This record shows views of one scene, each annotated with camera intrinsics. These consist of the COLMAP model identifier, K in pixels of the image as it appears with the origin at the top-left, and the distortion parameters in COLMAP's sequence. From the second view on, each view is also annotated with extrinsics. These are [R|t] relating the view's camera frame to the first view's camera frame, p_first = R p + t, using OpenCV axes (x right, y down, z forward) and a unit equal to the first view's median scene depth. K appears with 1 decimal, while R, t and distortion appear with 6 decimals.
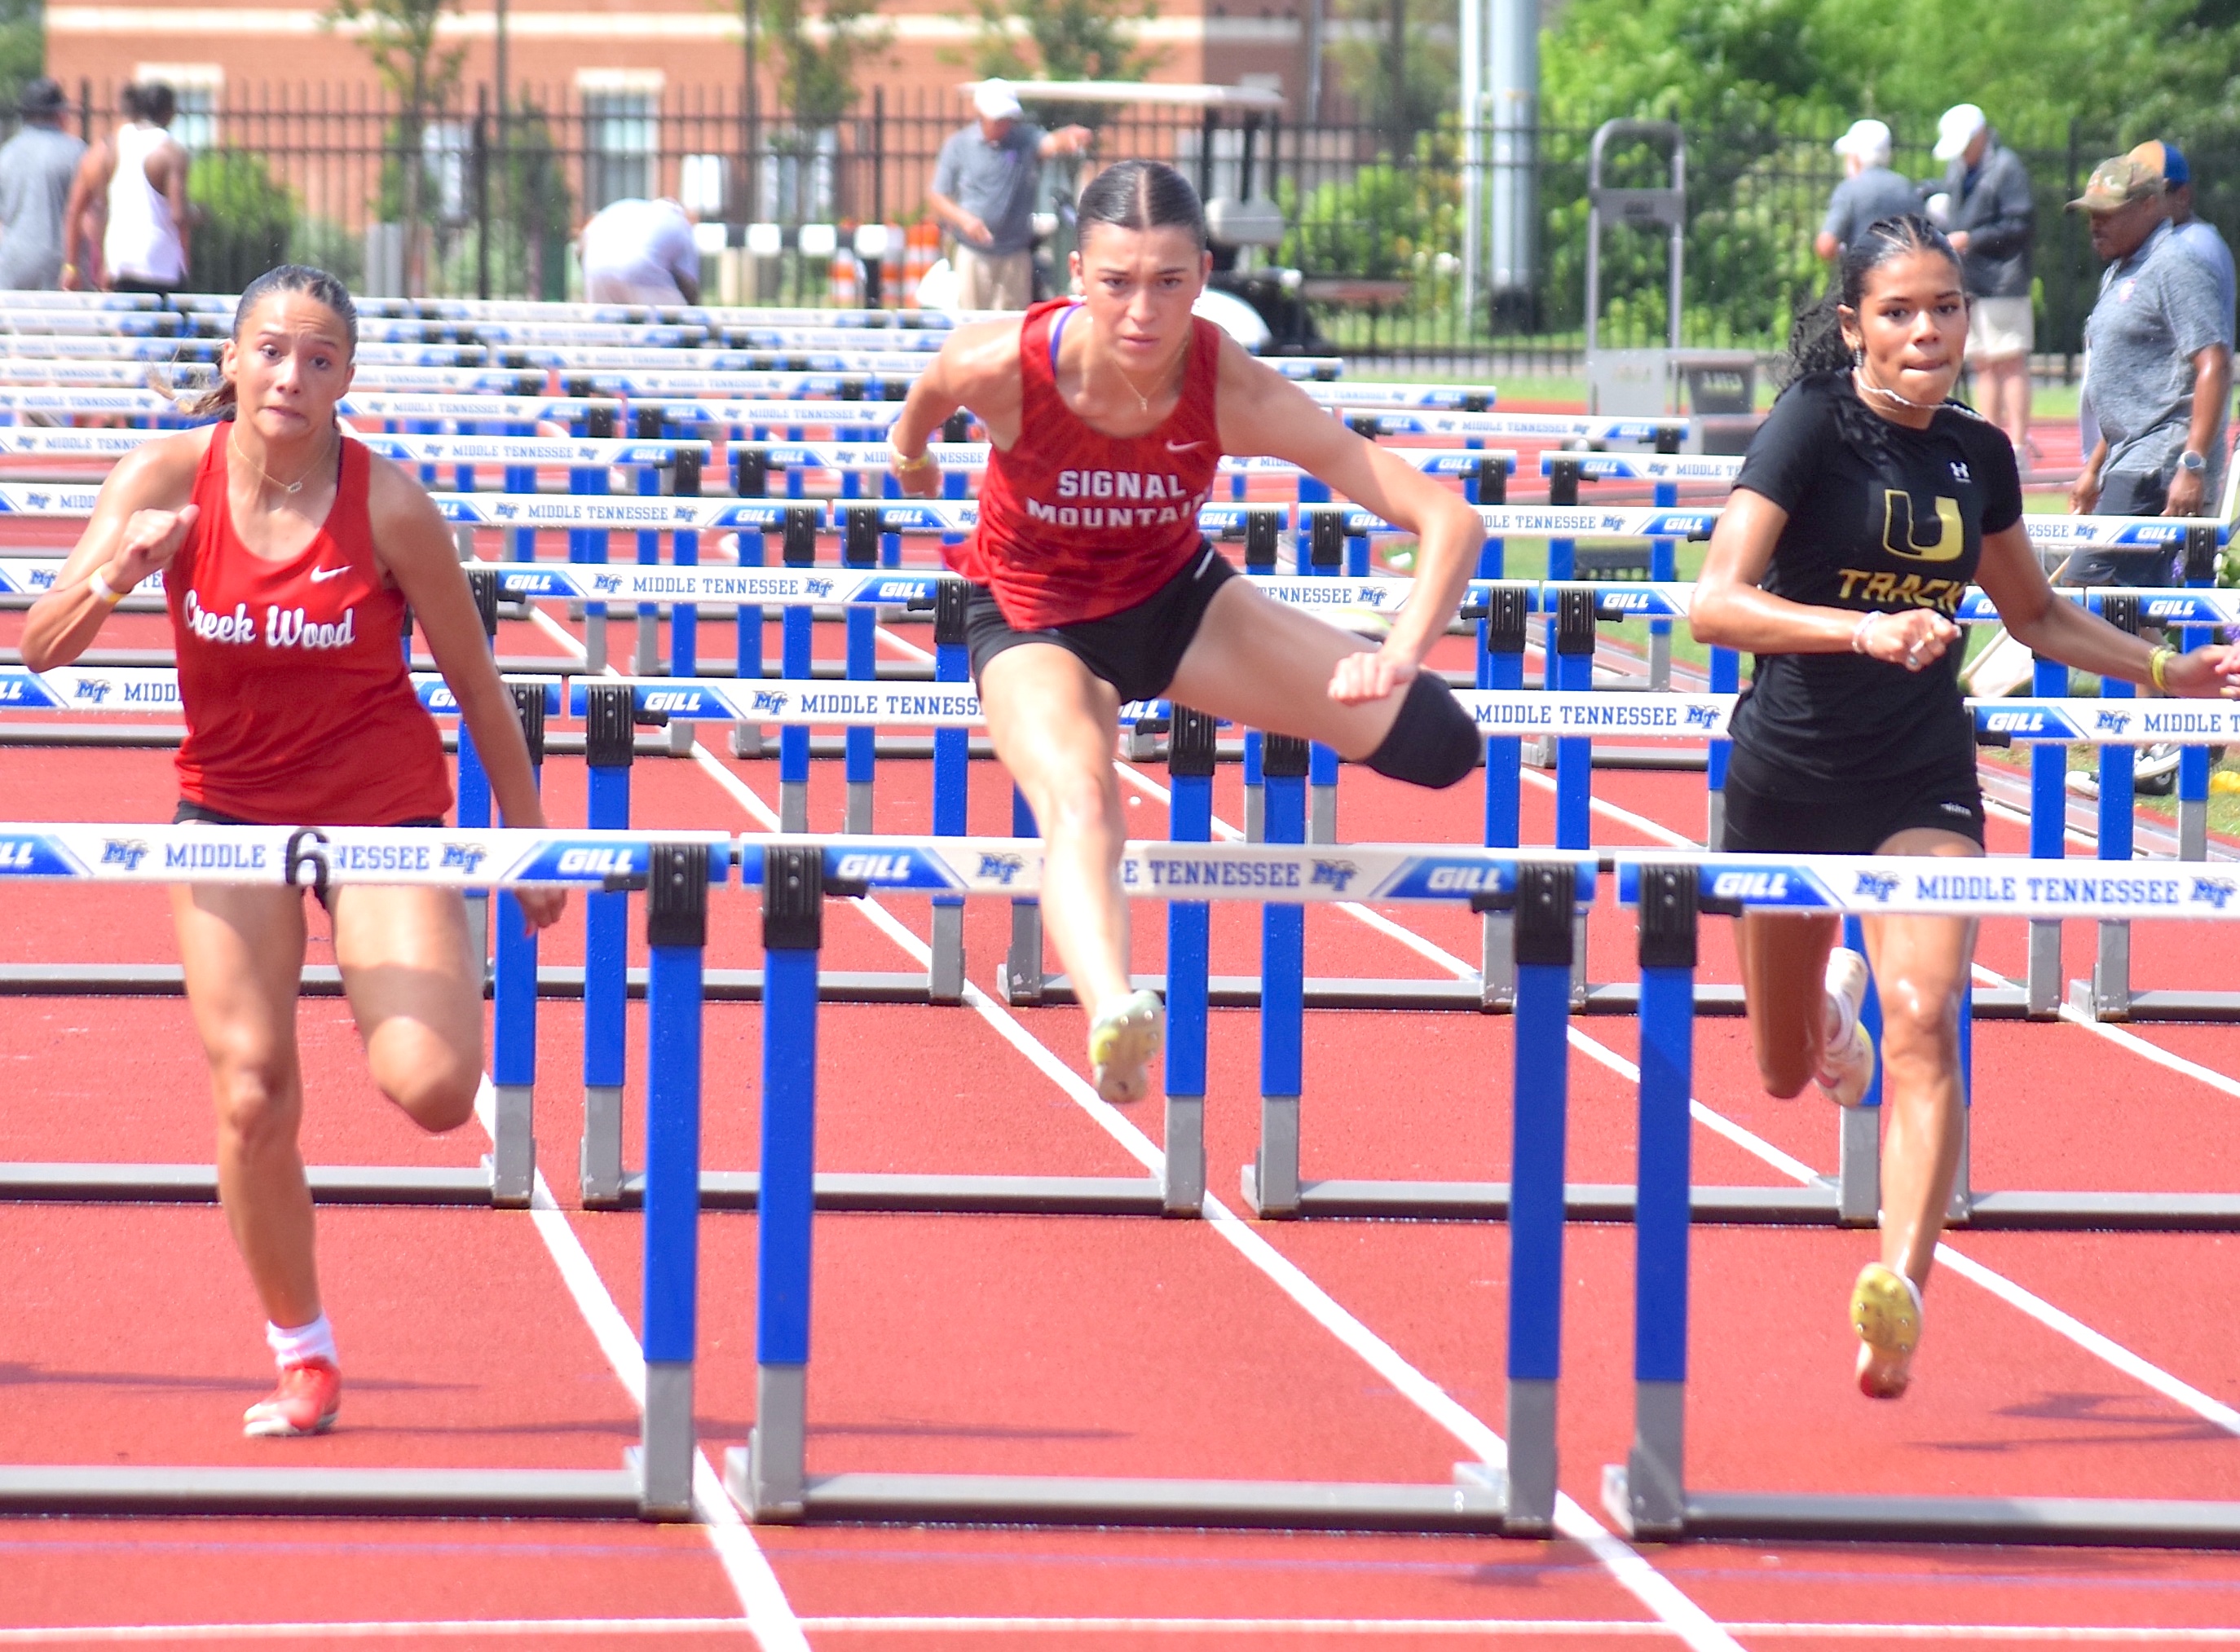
lens RADIAL K [[15289.6, 0, 1236.5], [0, 15289.6, 821.9], [0, 0, 1]] dist [1.279966, 11.451937]
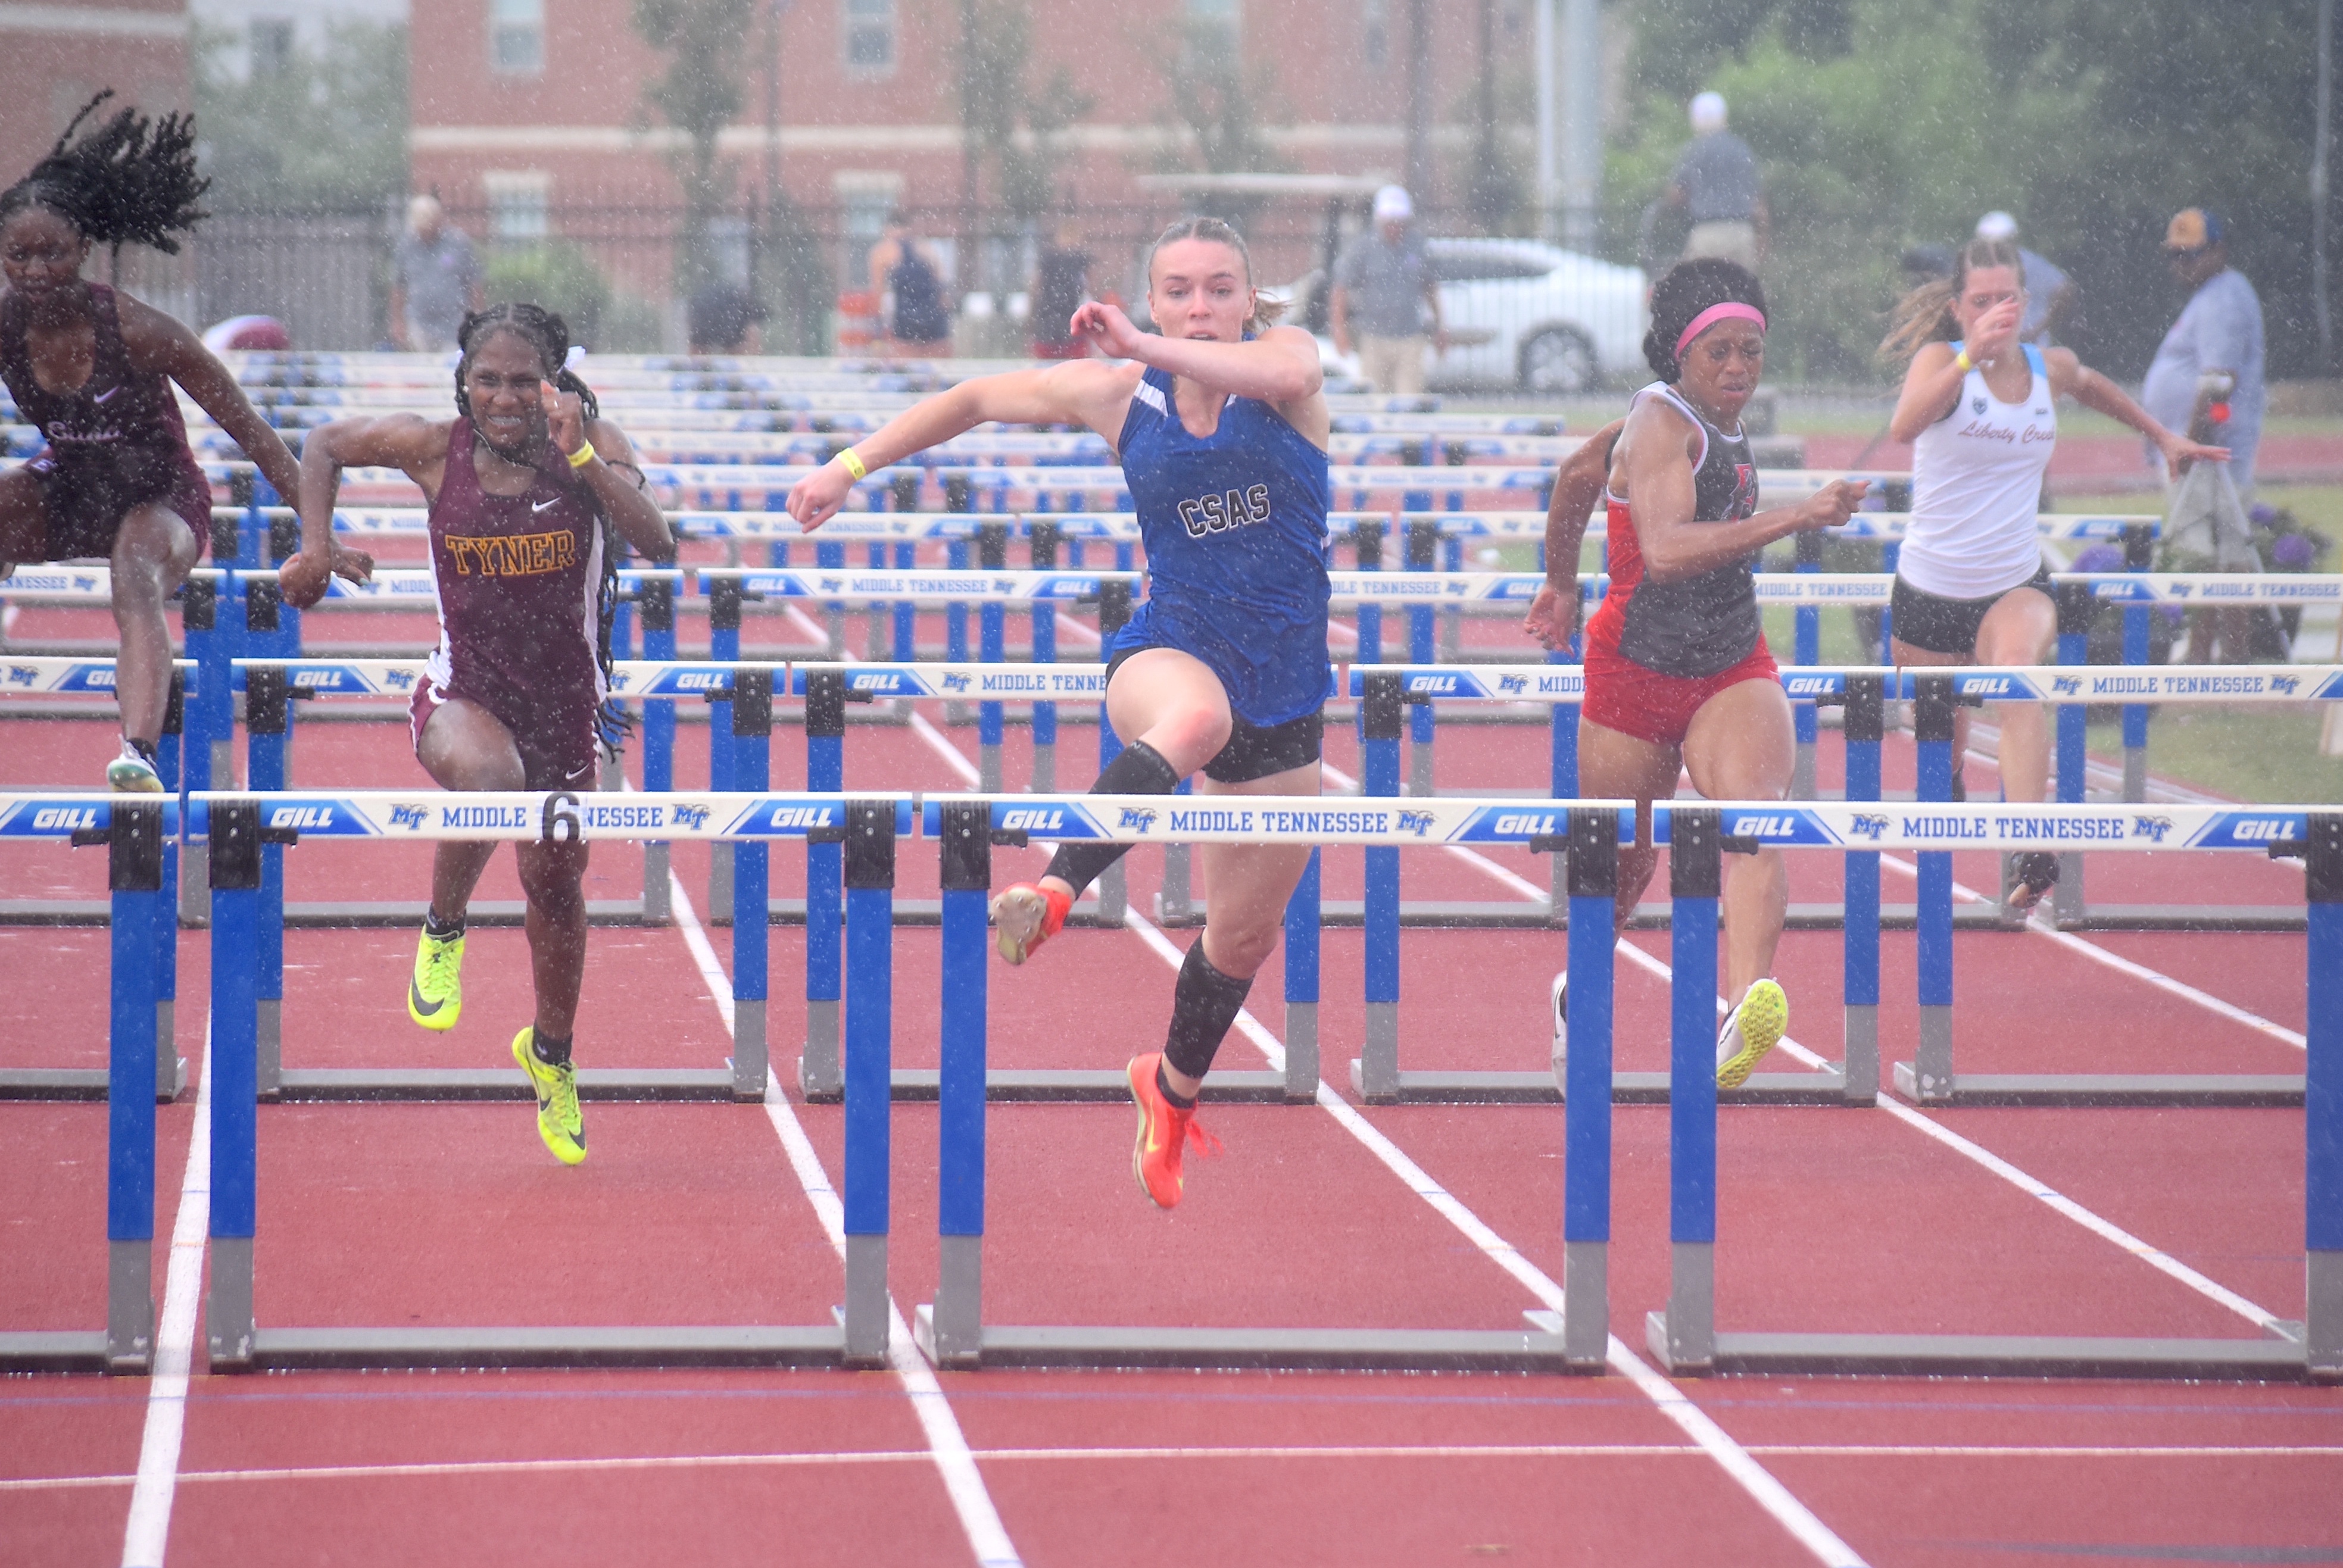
lens RADIAL K [[16288.8, 0, 1171.5], [0, 16288.8, 784.0], [0, 0, 1]] dist [2.686234, -16.026490]
pose [[0.999935, -0.010769, 0.003758, -0.018577], [0.010786, 0.999931, -0.004614, 0.006501], [-0.003708, 0.004655, 0.999982, -0.295819]]
